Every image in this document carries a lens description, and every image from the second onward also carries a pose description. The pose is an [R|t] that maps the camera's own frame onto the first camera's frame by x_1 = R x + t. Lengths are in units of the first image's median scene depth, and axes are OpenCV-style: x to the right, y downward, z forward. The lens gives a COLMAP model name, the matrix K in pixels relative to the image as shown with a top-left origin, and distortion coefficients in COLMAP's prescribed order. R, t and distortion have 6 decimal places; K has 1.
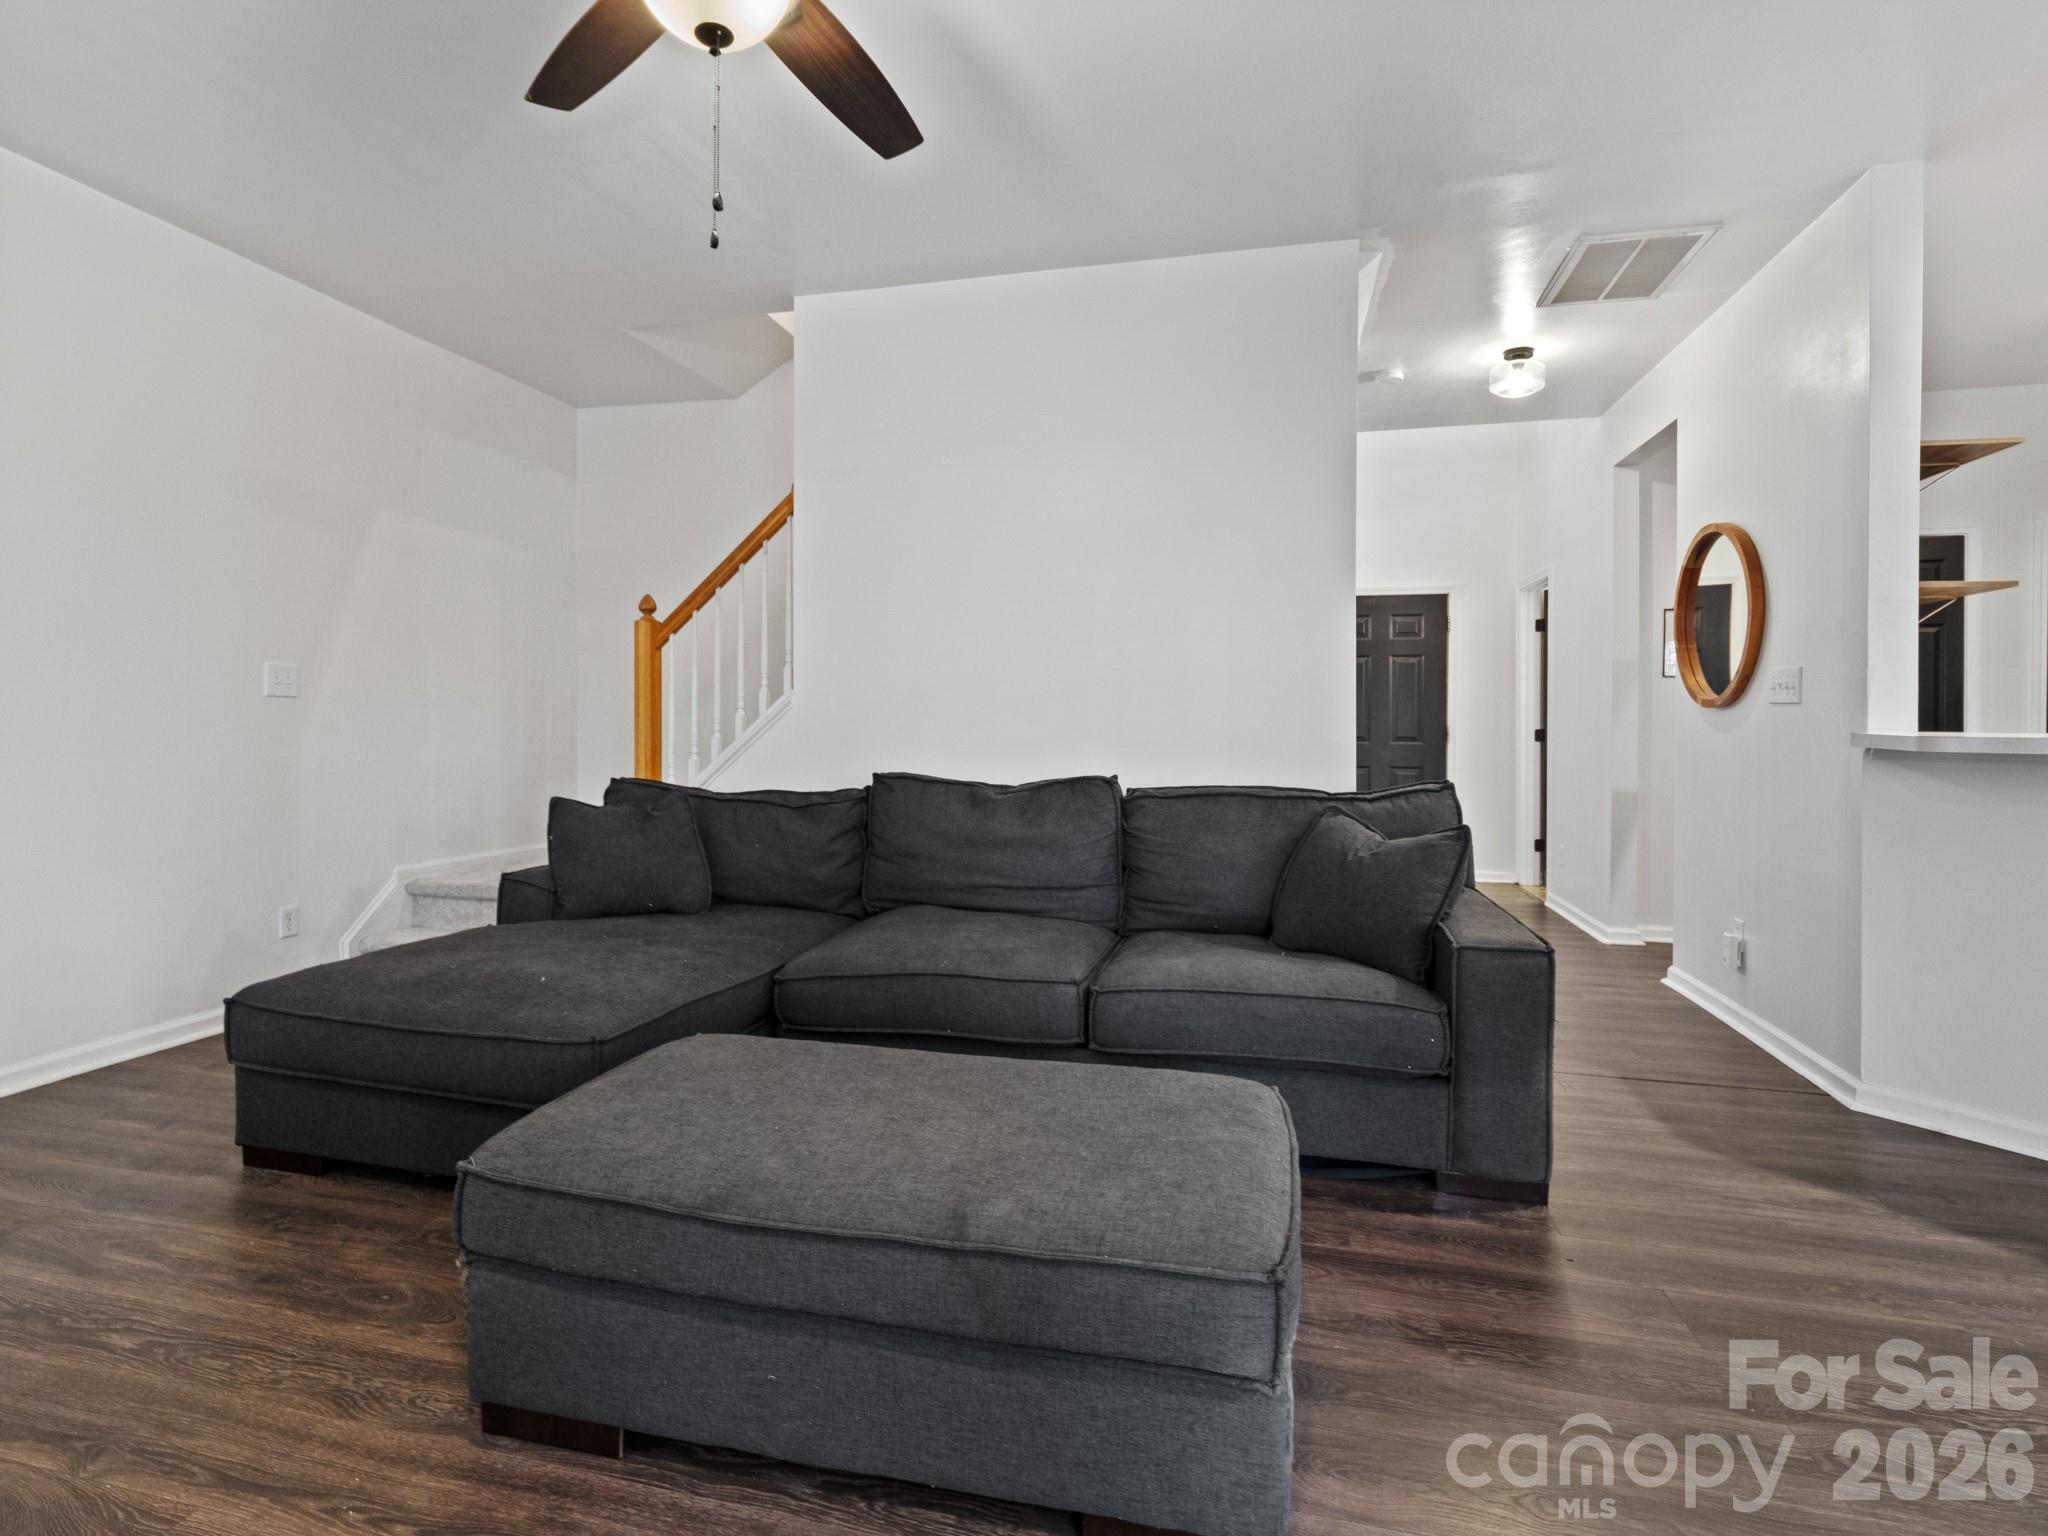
lens RADIAL K [[1004.9, 0, 1015.2], [0, 1004.9, 718.1], [0, 0, 1]] dist [-0.000512, -0.000478]
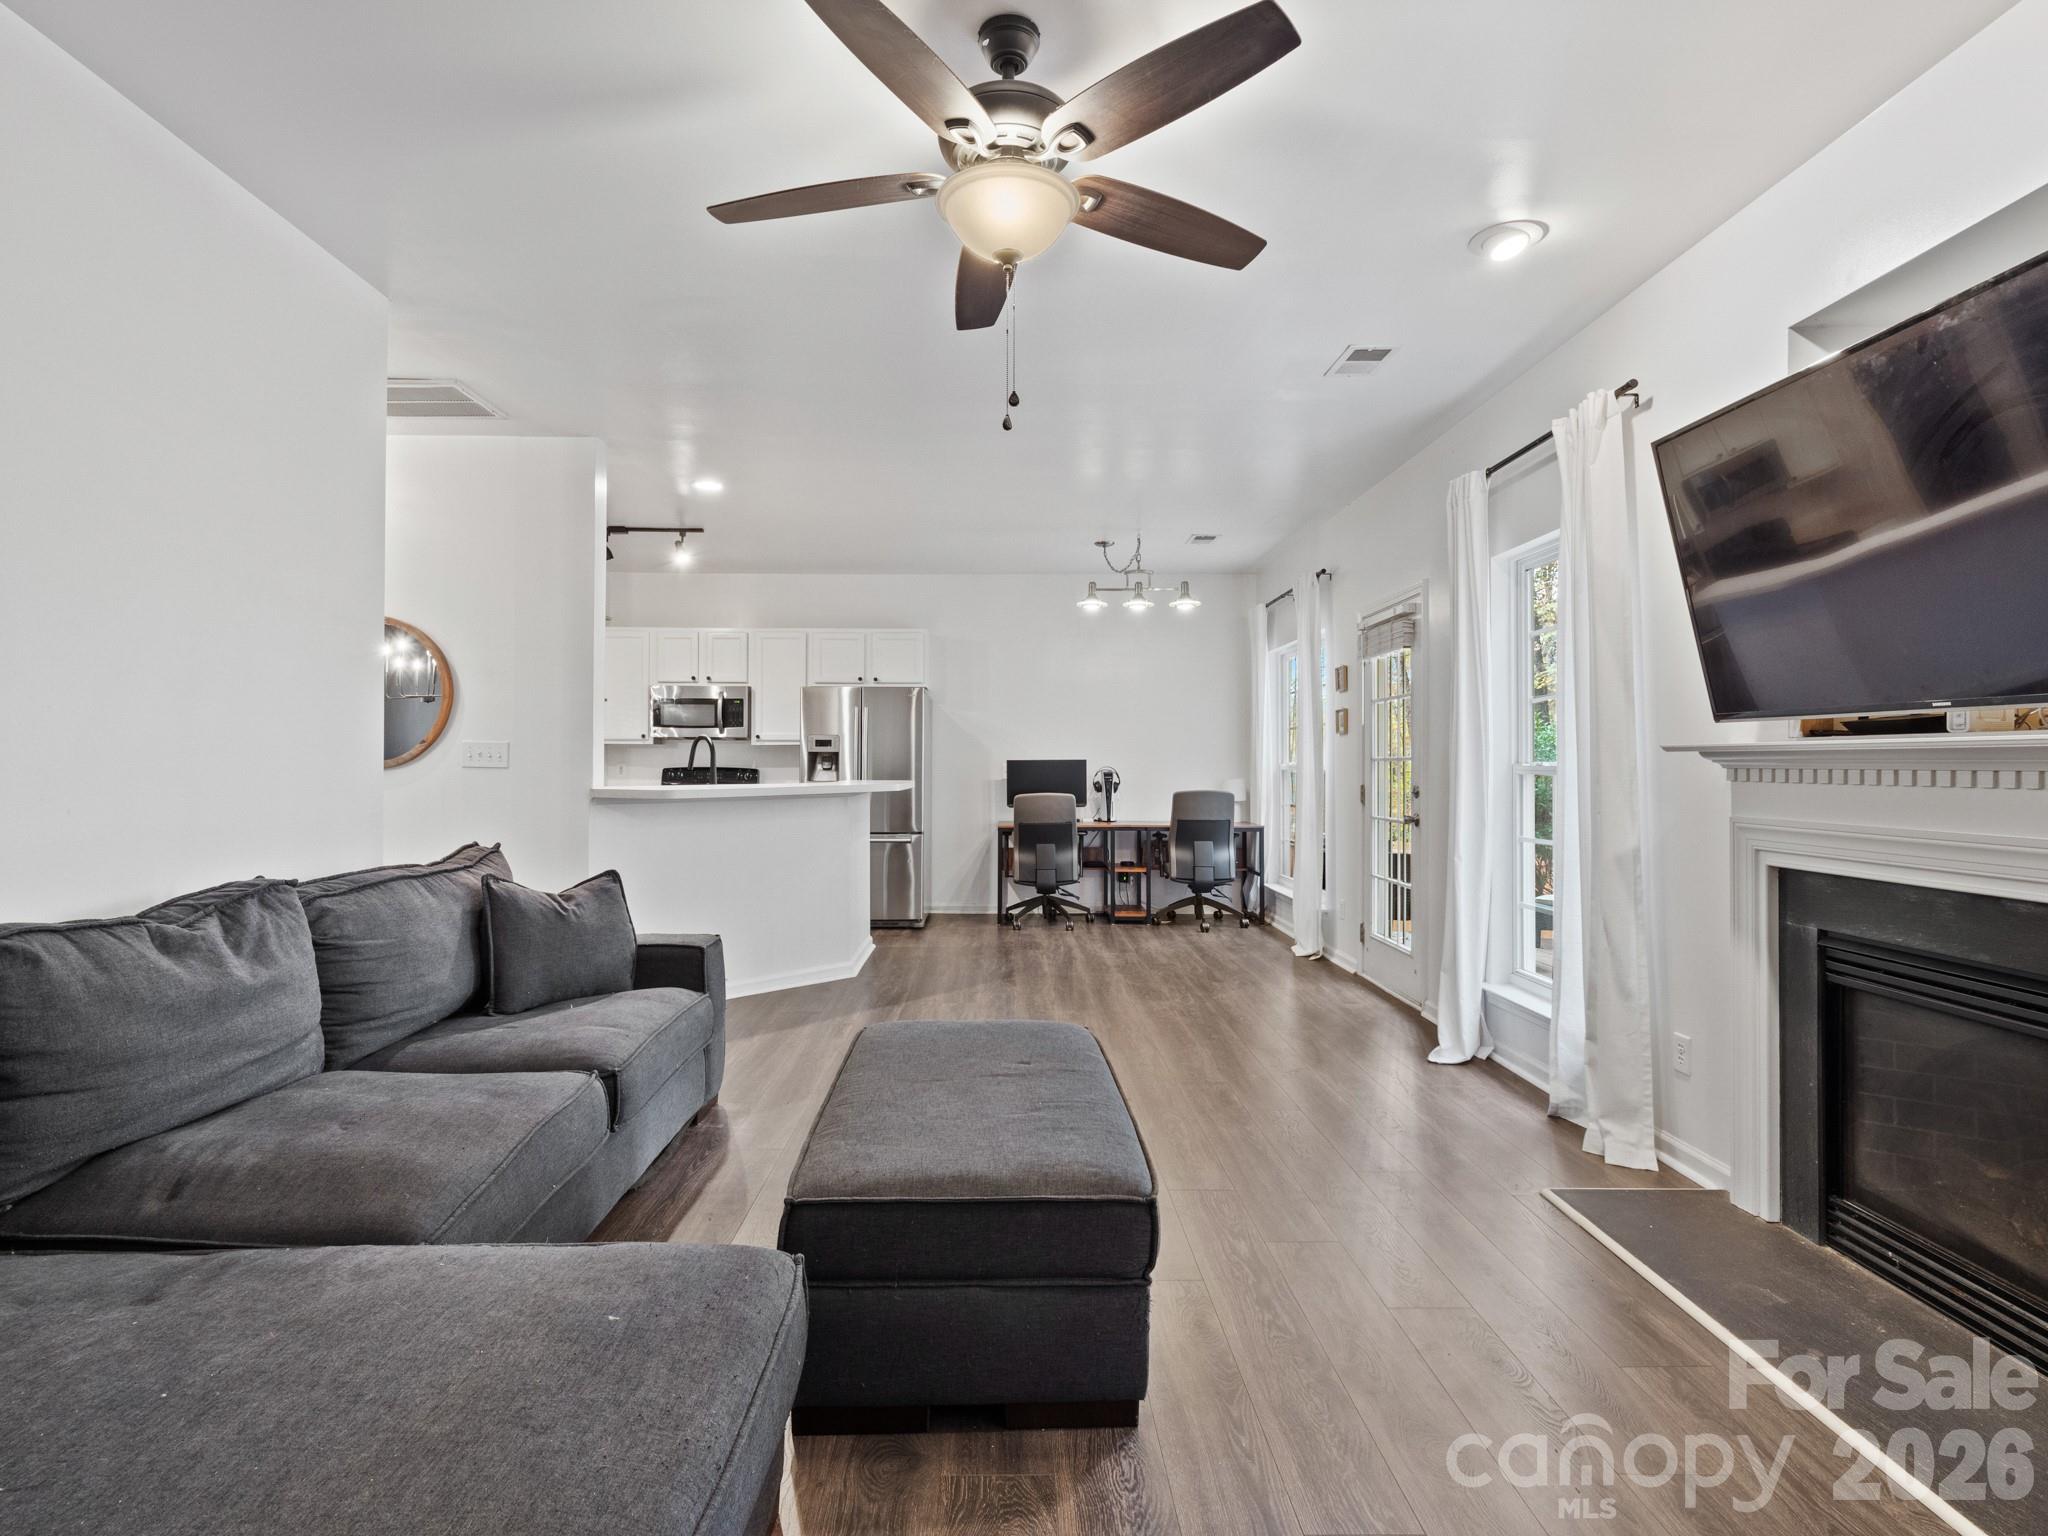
lens RADIAL K [[1006.7, 0, 1015.7], [0, 1006.7, 754.3], [0, 0, 1]] dist [0.000173, -0.000666]
pose [[-0.250701, -0.001737, 0.968063, -0.778698], [-0.007355, 0.999973, -0.000111, -0.037249], [-0.968037, -0.007148, -0.250707, 0.684498]]
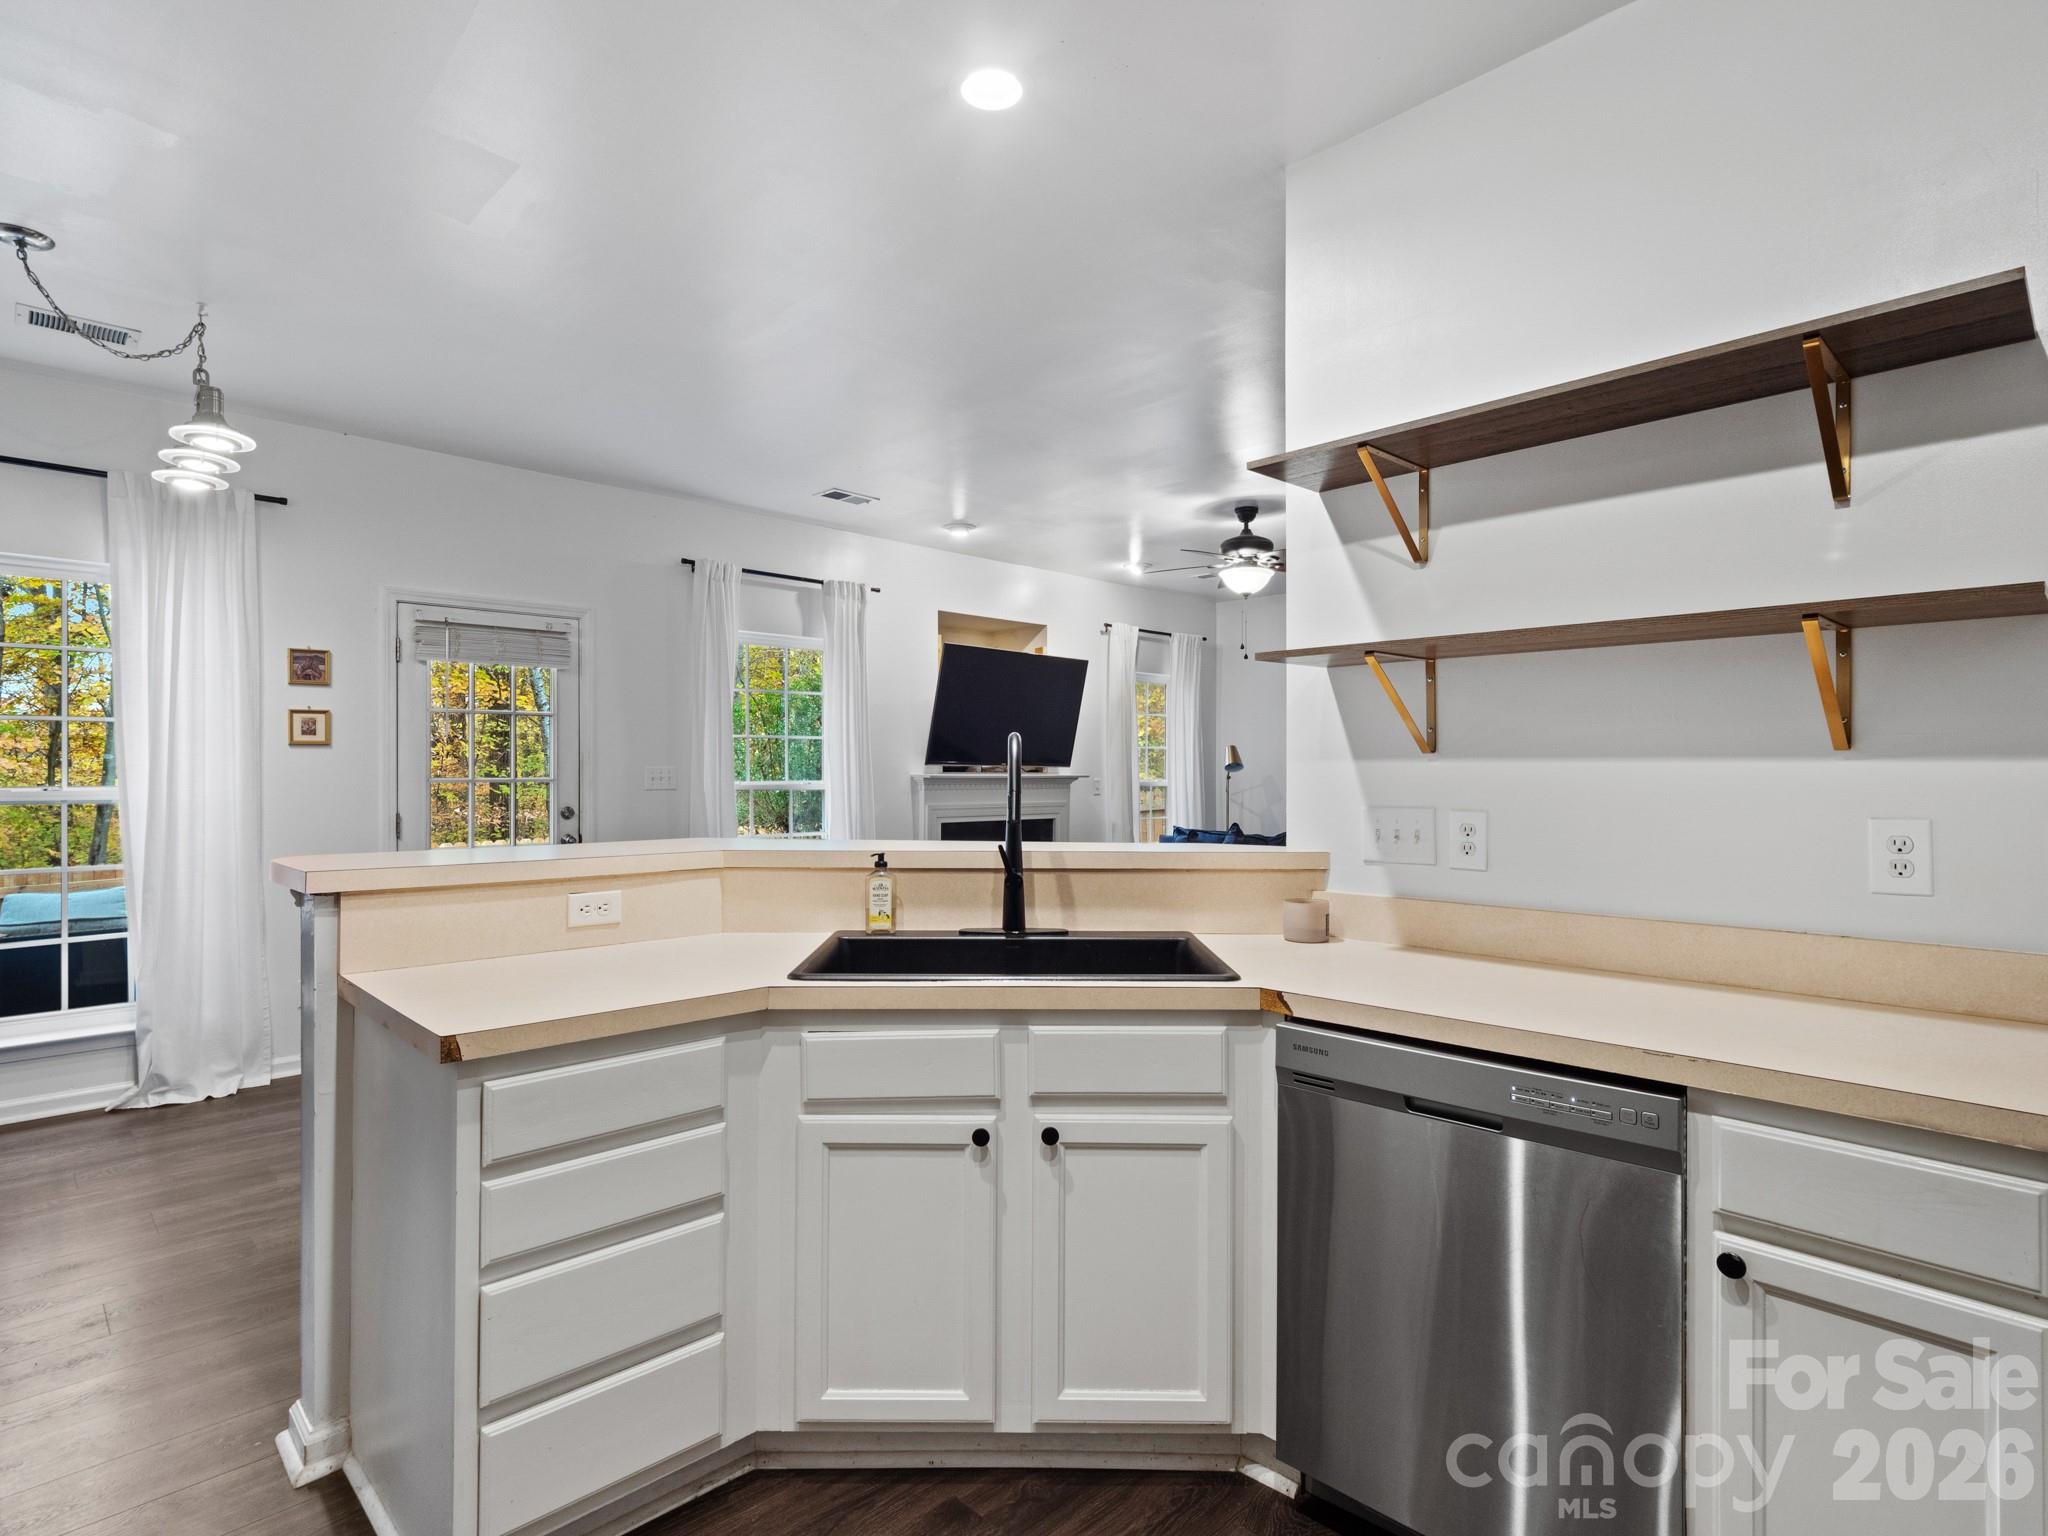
lens RADIAL K [[1053.4, 0, 993.1], [0, 1053.4, 772.6], [0, 0, 1]] dist [0.001657, 0.000108]
pose [[-0.542700, -0.010286, -0.839864, 1.587403], [-0.004626, 0.999946, -0.009258, -0.035335], [0.839914, -0.001138, -0.542718, 1.145308]]
